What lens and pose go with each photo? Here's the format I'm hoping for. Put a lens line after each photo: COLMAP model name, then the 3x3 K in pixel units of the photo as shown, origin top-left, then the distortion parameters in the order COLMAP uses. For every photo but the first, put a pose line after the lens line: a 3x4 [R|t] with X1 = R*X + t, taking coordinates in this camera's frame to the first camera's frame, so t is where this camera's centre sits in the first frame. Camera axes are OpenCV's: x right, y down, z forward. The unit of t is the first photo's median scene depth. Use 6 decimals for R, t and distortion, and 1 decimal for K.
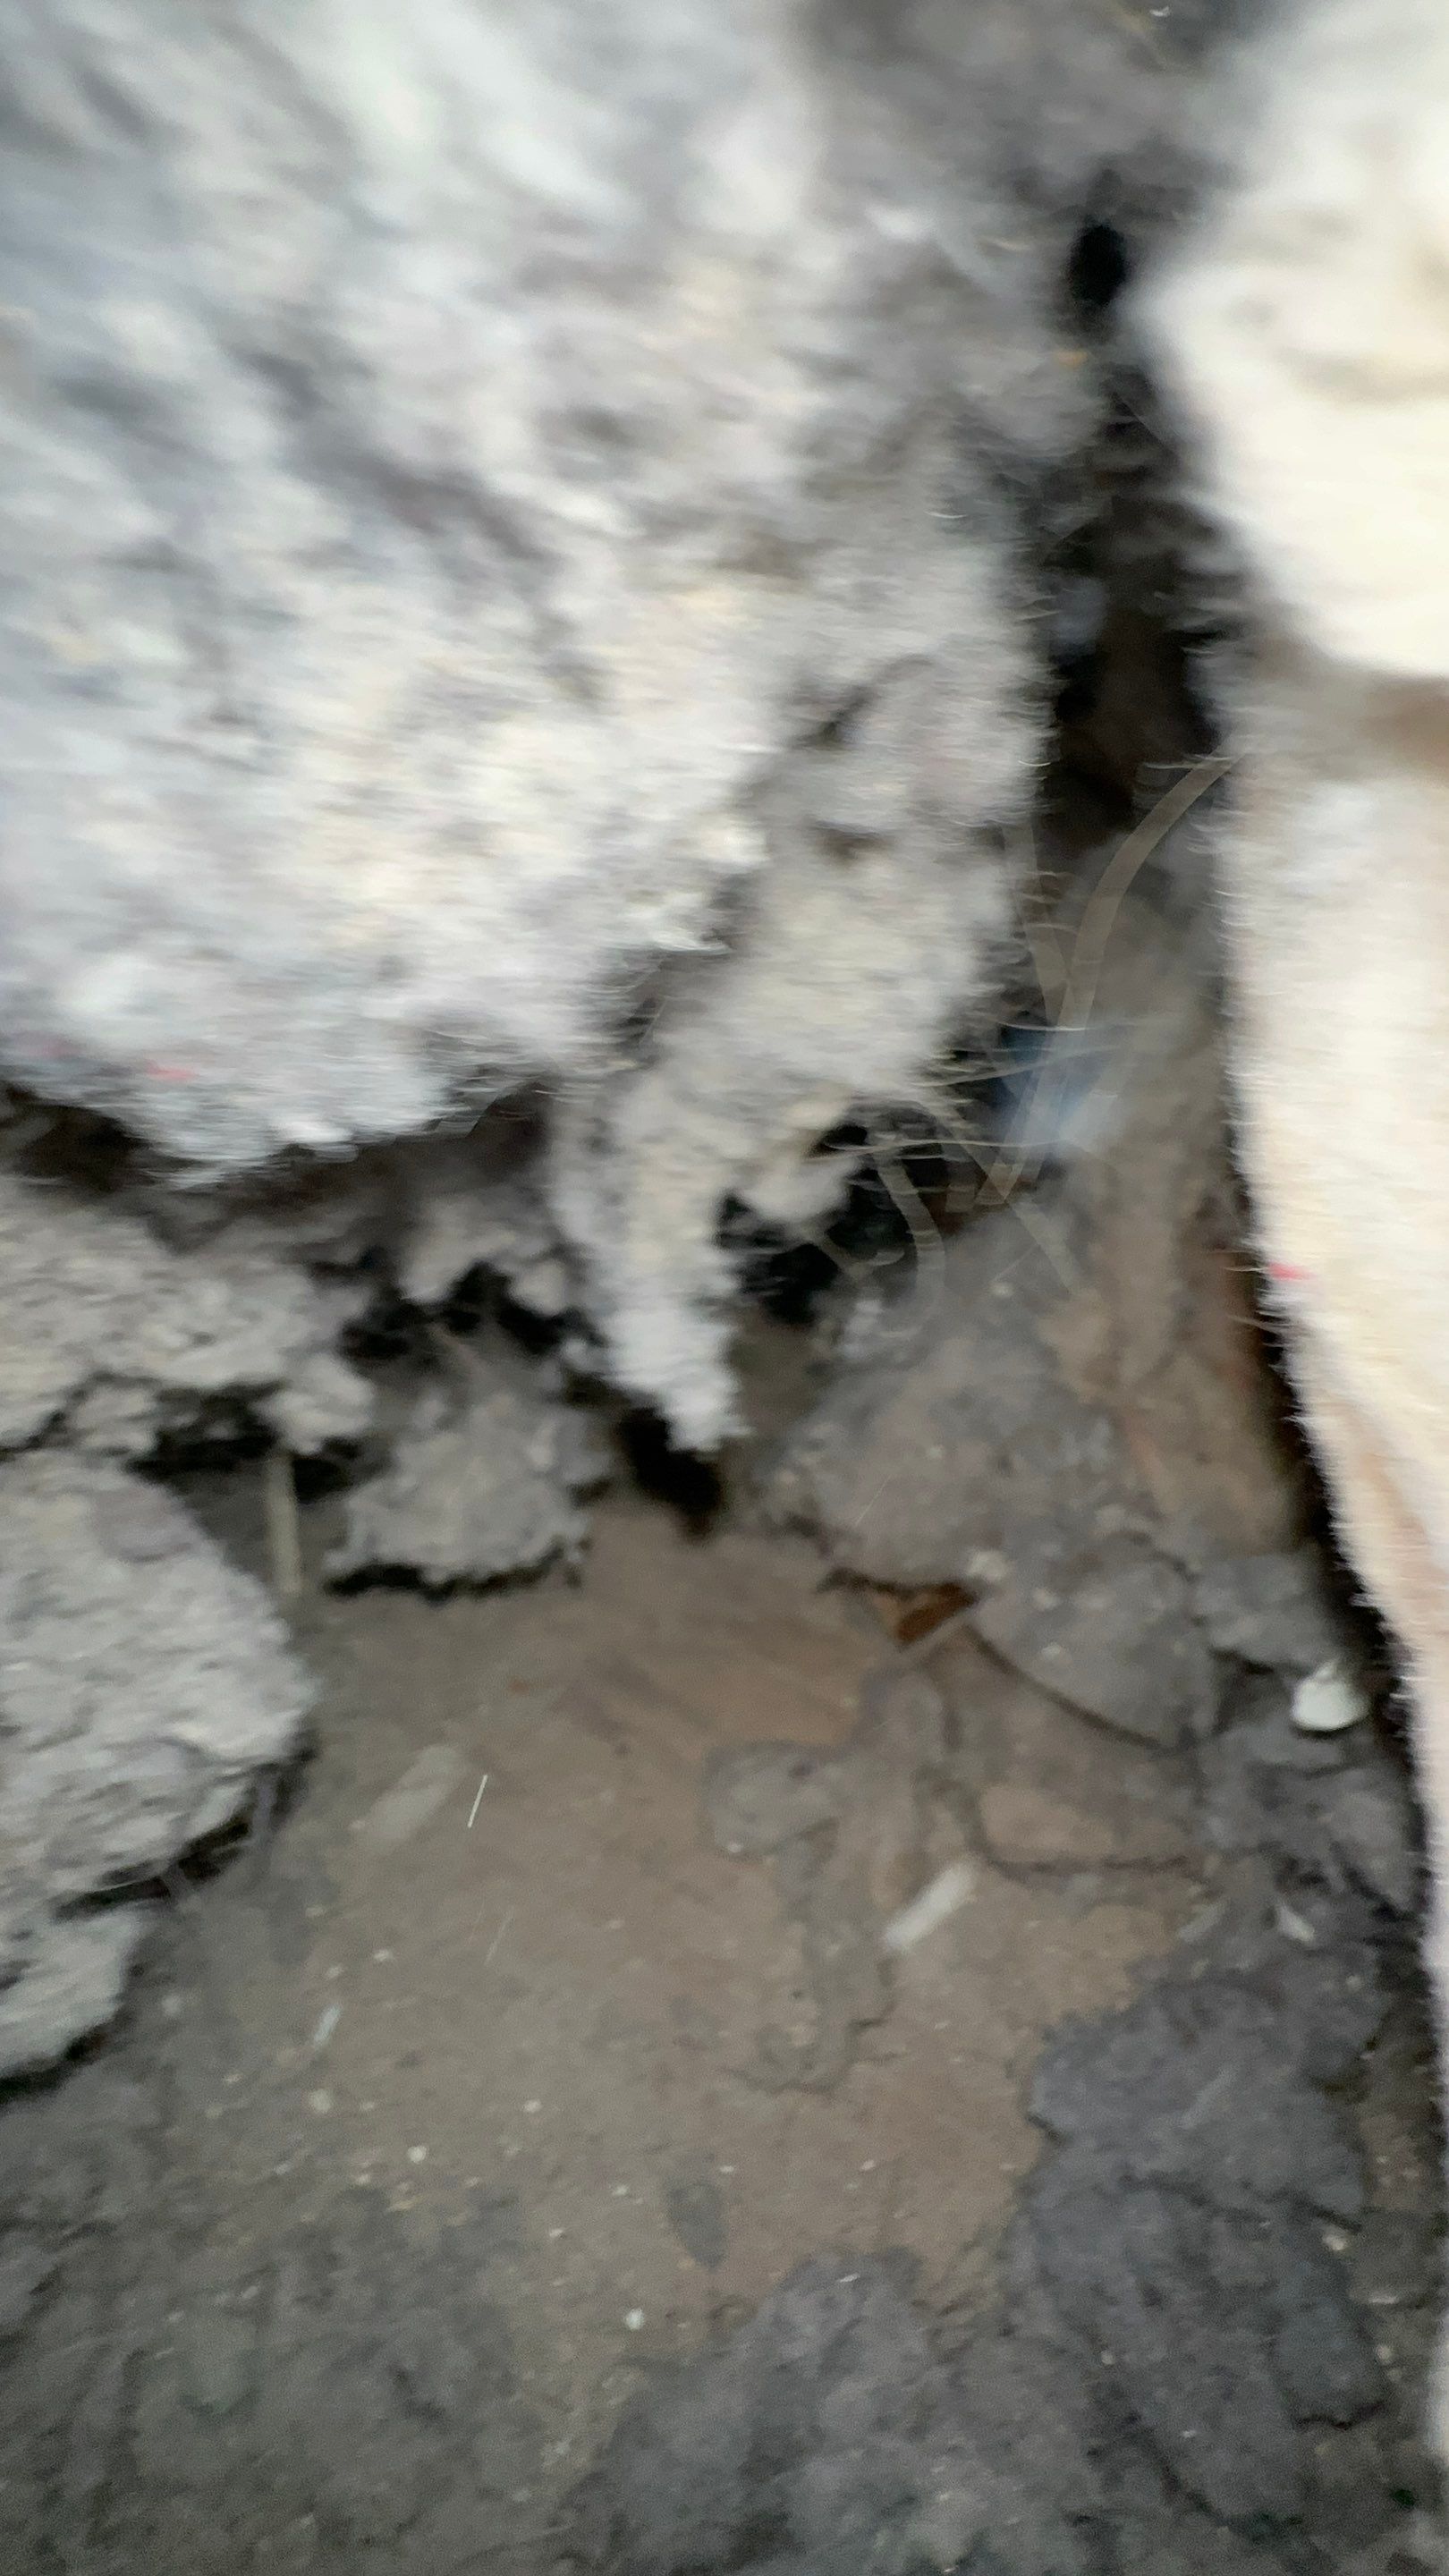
lens RADIAL K [[1190.0, 0, 724.5], [0, 1190.0, 1288.0], [0, 0, 1]] dist [-0.000916, -0.000105]
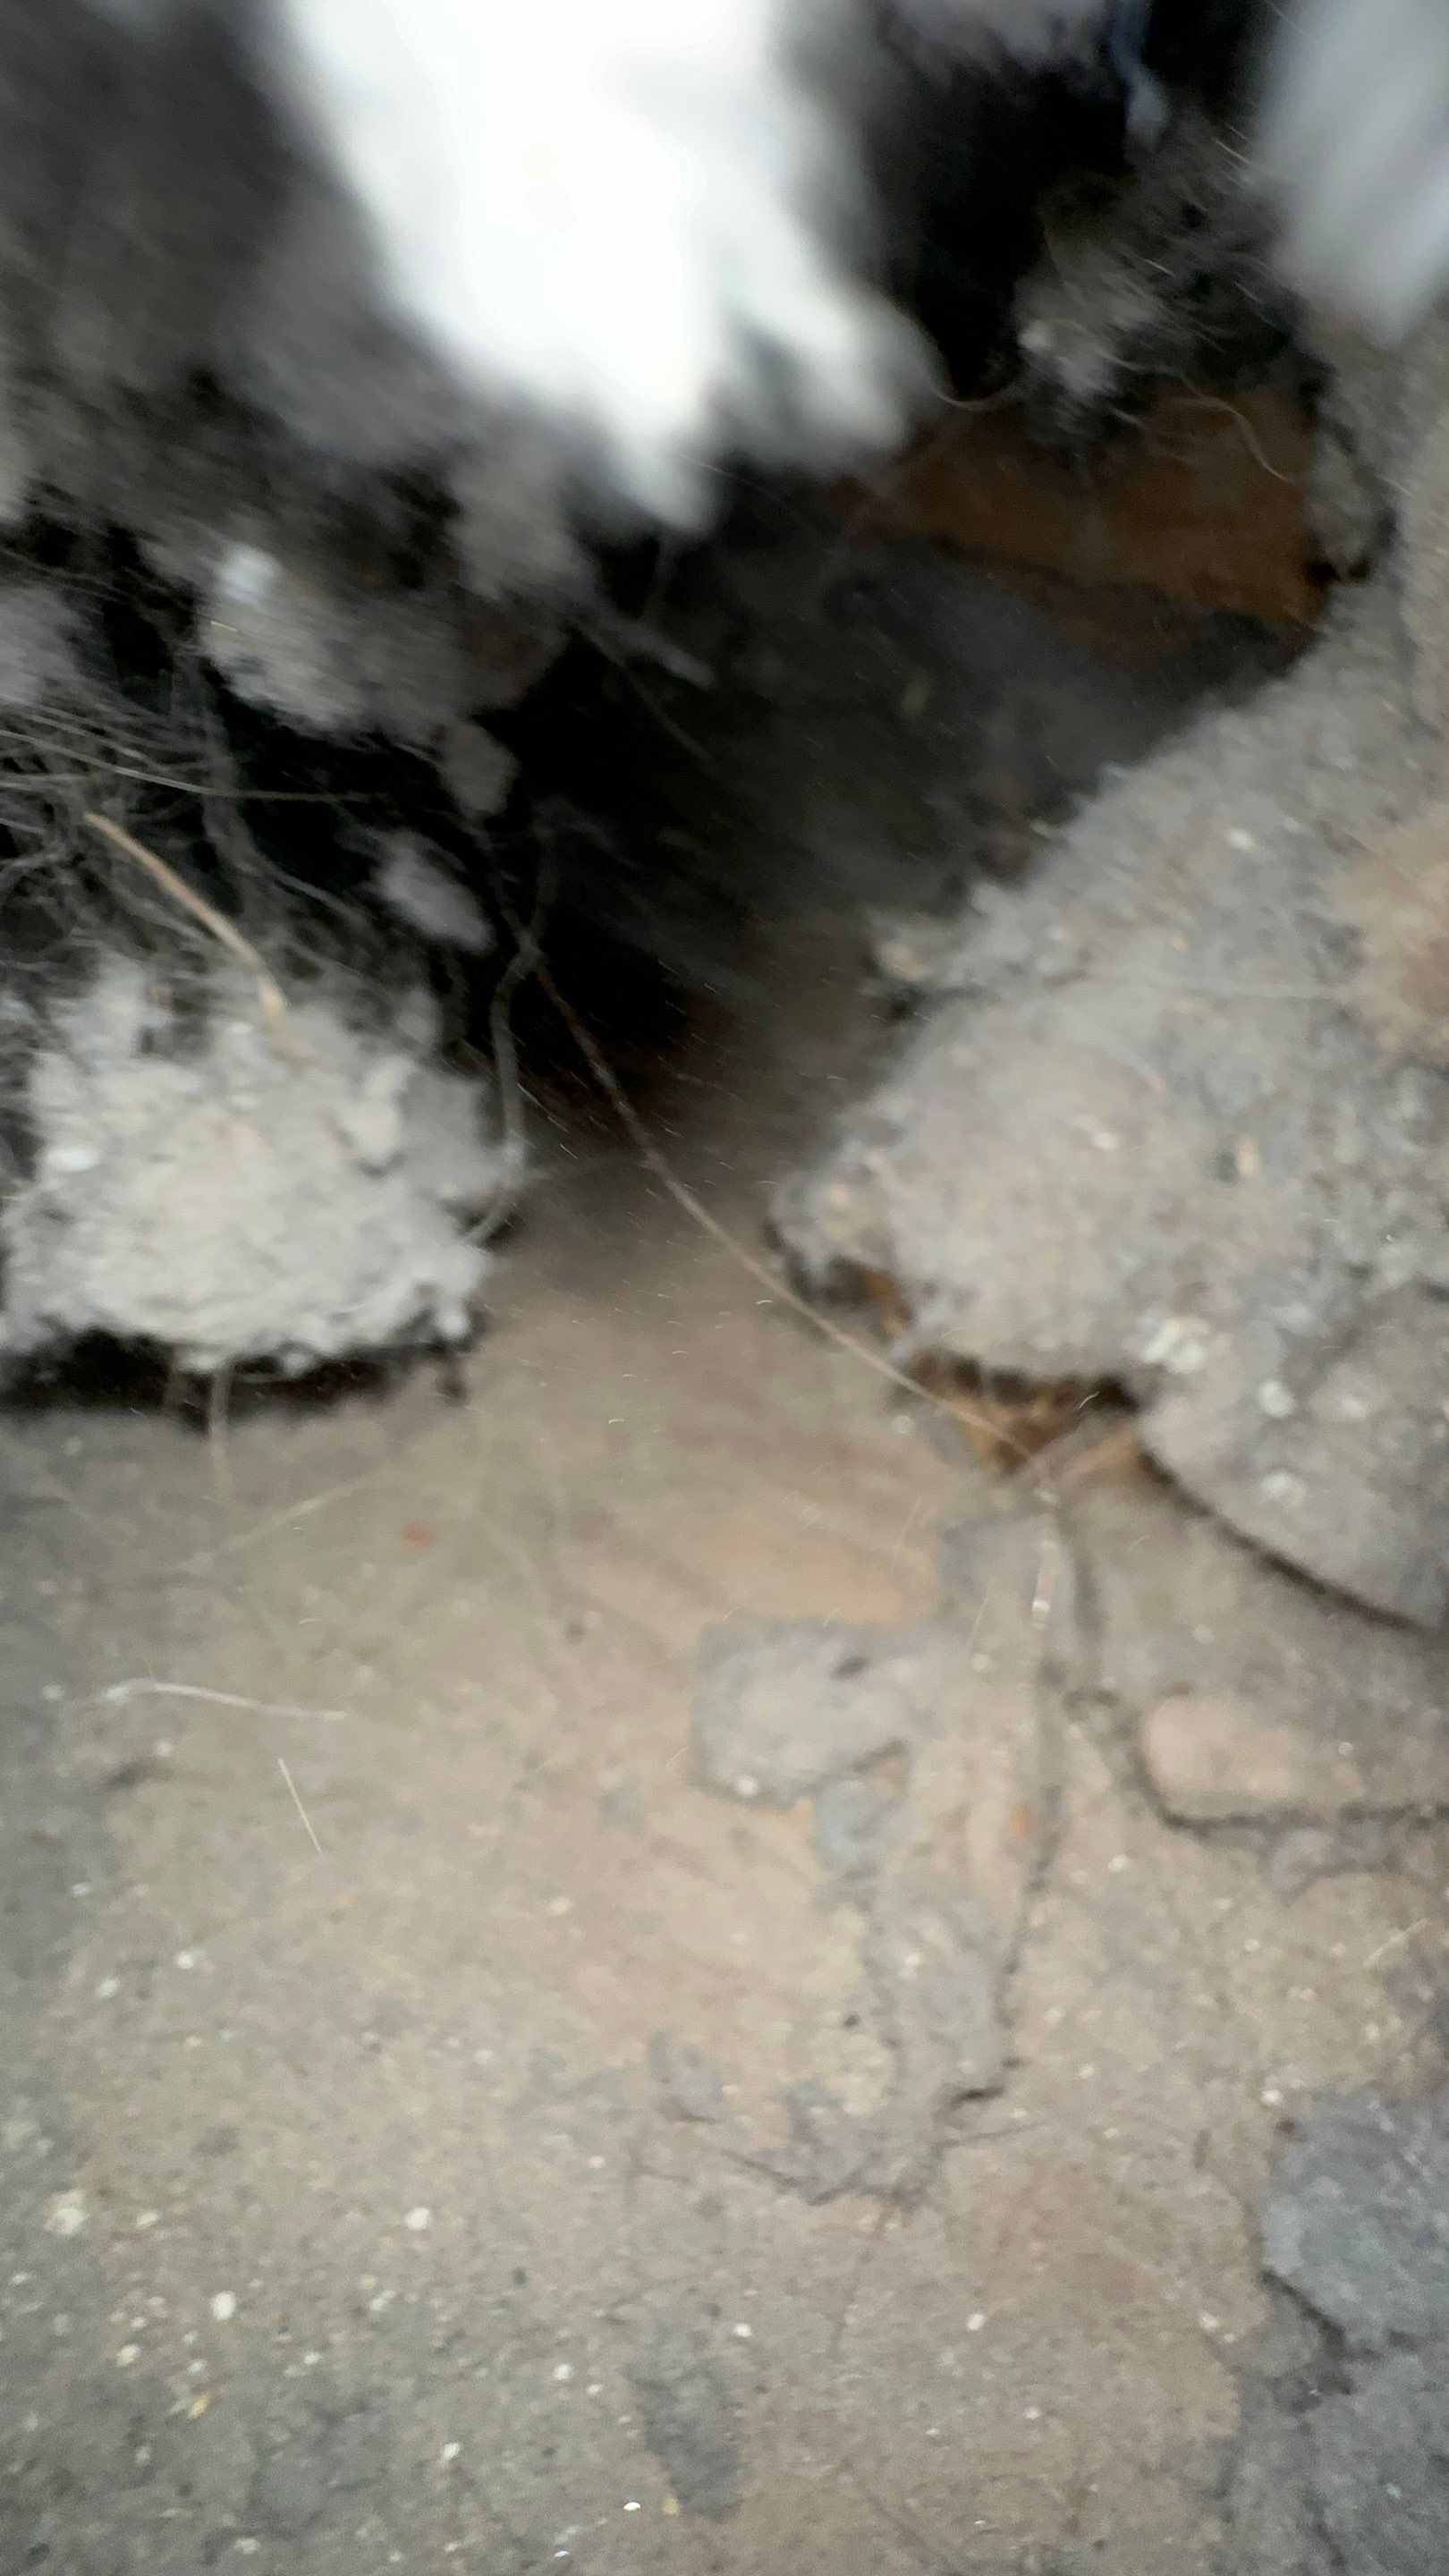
lens RADIAL K [[1117.2, 0, 724.5], [0, 1117.2, 1288.0], [0, 0, 1]] dist [0.000617, 0.000038]
pose [[0.999973, -0.006181, -0.004065, 0.000069], [0.006671, 0.990933, 0.134194, 0.134070], [0.003199, -0.134218, 0.990947, 0.469364]]
